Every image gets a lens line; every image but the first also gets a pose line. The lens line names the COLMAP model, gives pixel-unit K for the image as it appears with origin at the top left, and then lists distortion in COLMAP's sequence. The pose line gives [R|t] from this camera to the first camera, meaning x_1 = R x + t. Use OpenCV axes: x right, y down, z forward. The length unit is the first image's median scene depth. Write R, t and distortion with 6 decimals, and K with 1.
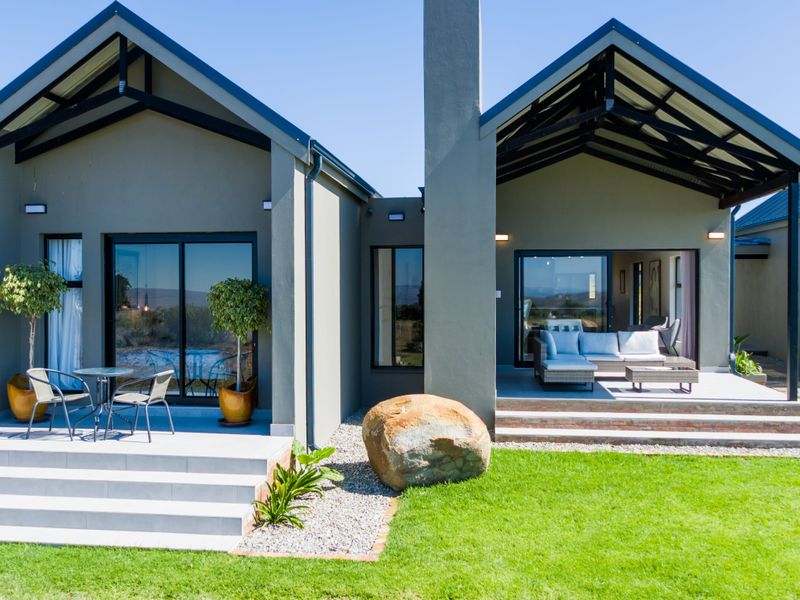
lens RADIAL K [[728.8, 0, 400.0], [0, 728.8, 300.0], [0, 0, 1]] dist [-0.016392, 0.020559]
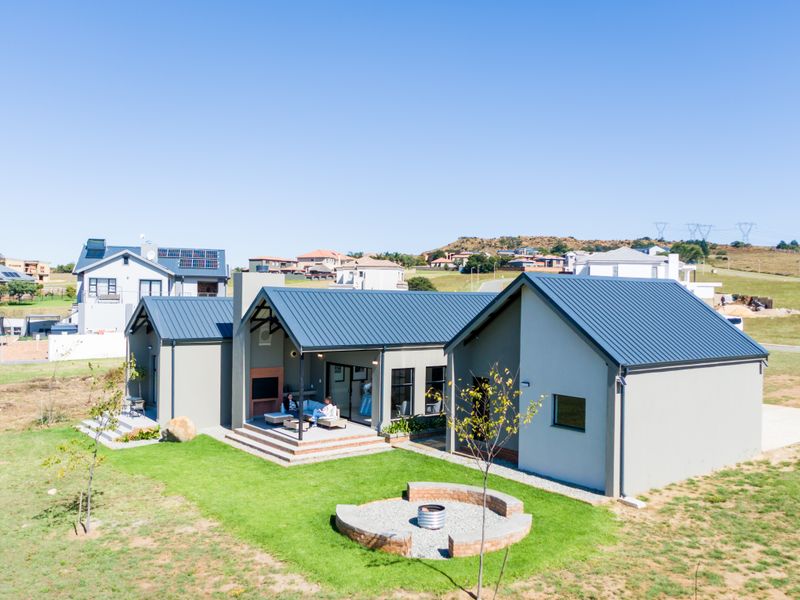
lens RADIAL K [[728.8, 0, 400.0], [0, 728.8, 300.0], [0, 0, 1]] dist [-0.016392, 0.020559]
pose [[0.701401, 0.013834, -0.712633, 3.091691], [-0.025479, 0.999659, -0.005672, -0.406432], [0.712312, 0.022136, 0.701514, -0.621931]]
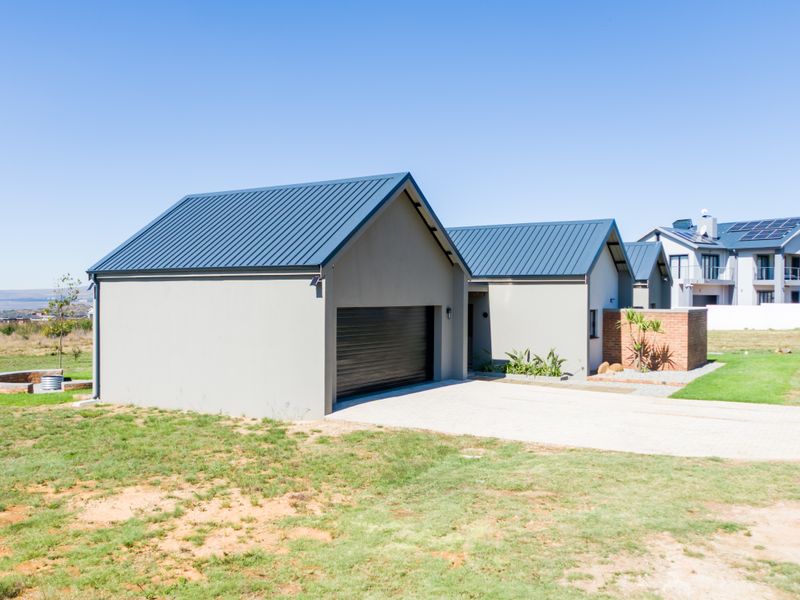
lens RADIAL K [[728.8, 0, 400.0], [0, 728.8, 300.0], [0, 0, 1]] dist [-0.016392, 0.020559]
pose [[-0.446800, 0.003745, -0.894626, 3.664376], [-0.016056, 0.999797, 0.012204, -0.182560], [0.894490, 0.019817, -0.446650, 3.664936]]
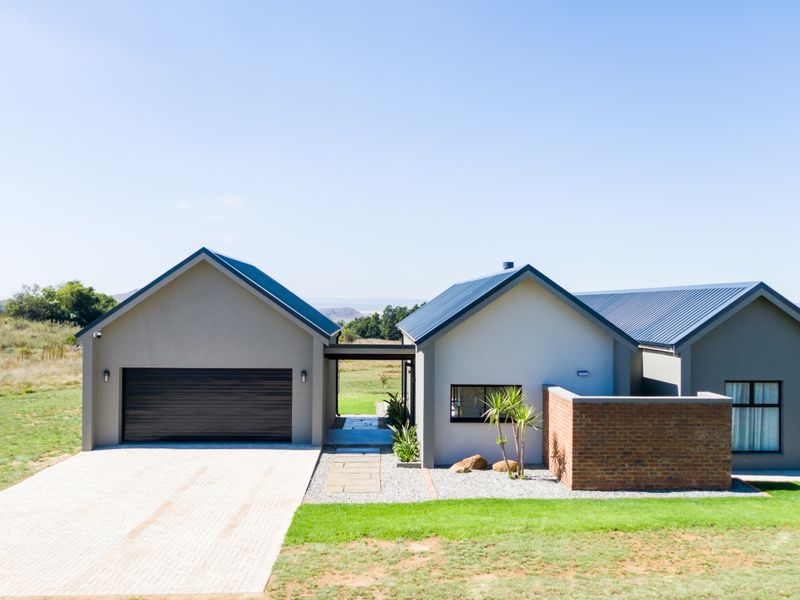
lens RADIAL K [[728.8, 0, 400.0], [0, 728.8, 300.0], [0, 0, 1]] dist [-0.016392, 0.020559]
pose [[-0.989795, -0.008781, -0.142225, 1.296551], [-0.009805, 0.999931, 0.006502, -0.397047], [0.142158, 0.007830, -0.989813, 5.254872]]
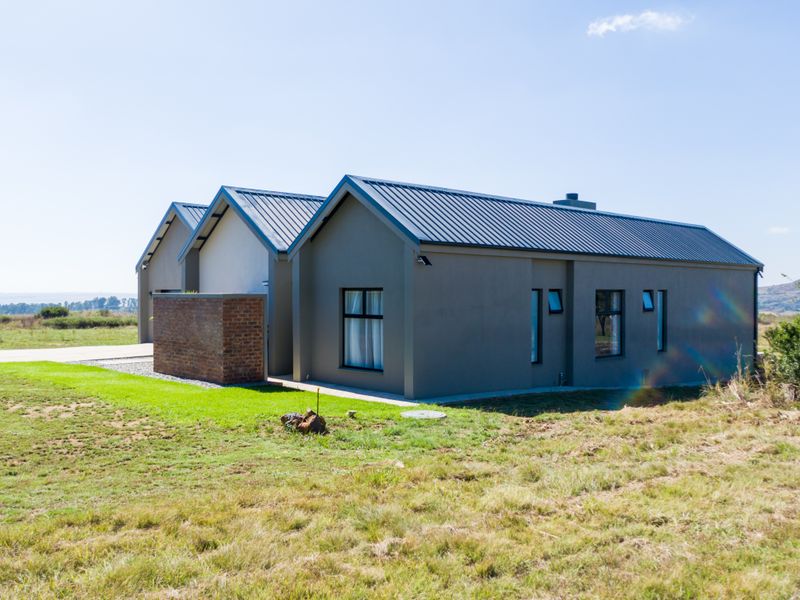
lens RADIAL K [[728.8, 0, 400.0], [0, 728.8, 300.0], [0, 0, 1]] dist [-0.016392, 0.020559]
pose [[-0.755631, -0.007446, 0.654955, -1.523187], [0.006828, 0.999791, 0.019244, -0.145415], [-0.654961, 0.019014, -0.755423, 4.618643]]
